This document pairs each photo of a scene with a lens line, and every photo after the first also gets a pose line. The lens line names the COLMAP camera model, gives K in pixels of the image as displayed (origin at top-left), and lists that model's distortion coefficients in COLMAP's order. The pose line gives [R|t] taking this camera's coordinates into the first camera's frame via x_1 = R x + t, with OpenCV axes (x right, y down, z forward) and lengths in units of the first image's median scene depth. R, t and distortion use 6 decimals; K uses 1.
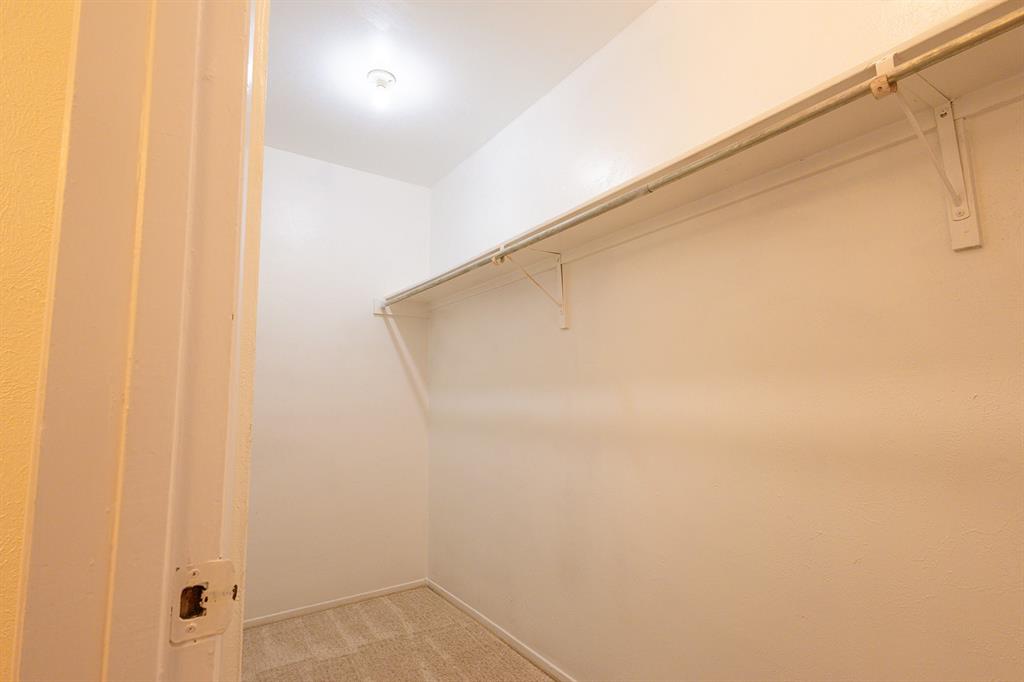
lens RADIAL K [[495.9, 0, 513.4], [0, 495.9, 343.5], [0, 0, 1]] dist [0.010246, -0.000032]
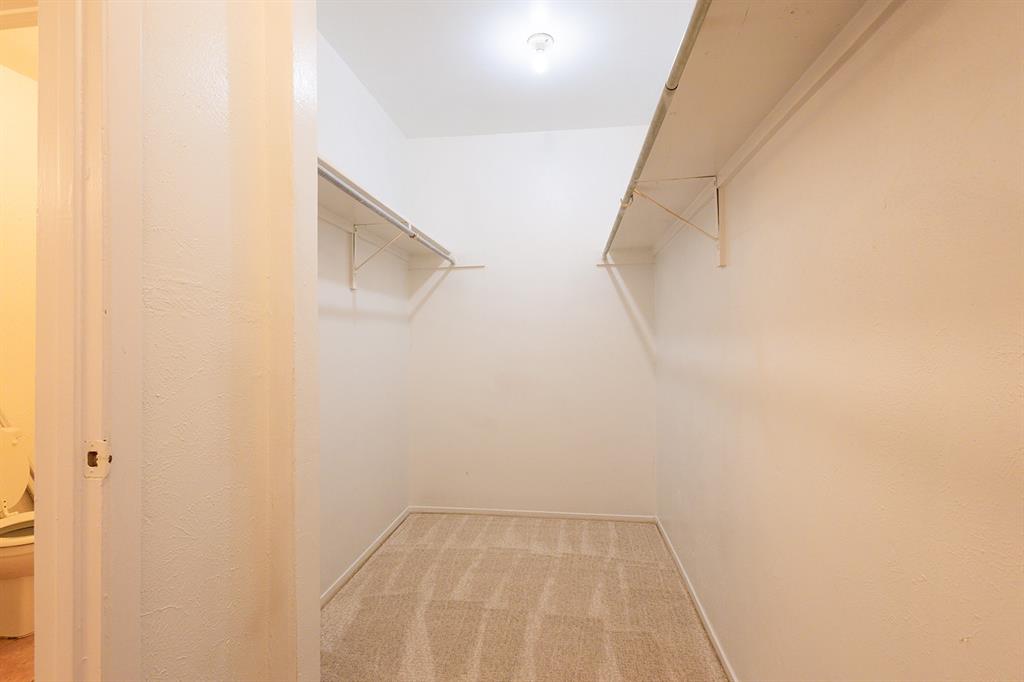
lens RADIAL K [[475.1, 0, 512.3], [0, 475.1, 343.3], [0, 0, 1]] dist [0.007988, -0.000877]
pose [[0.743592, 0.009462, -0.668567, 0.329897], [0.070047, 0.993295, 0.091965, 0.000624], [0.664955, -0.115216, 0.737944, 0.134698]]
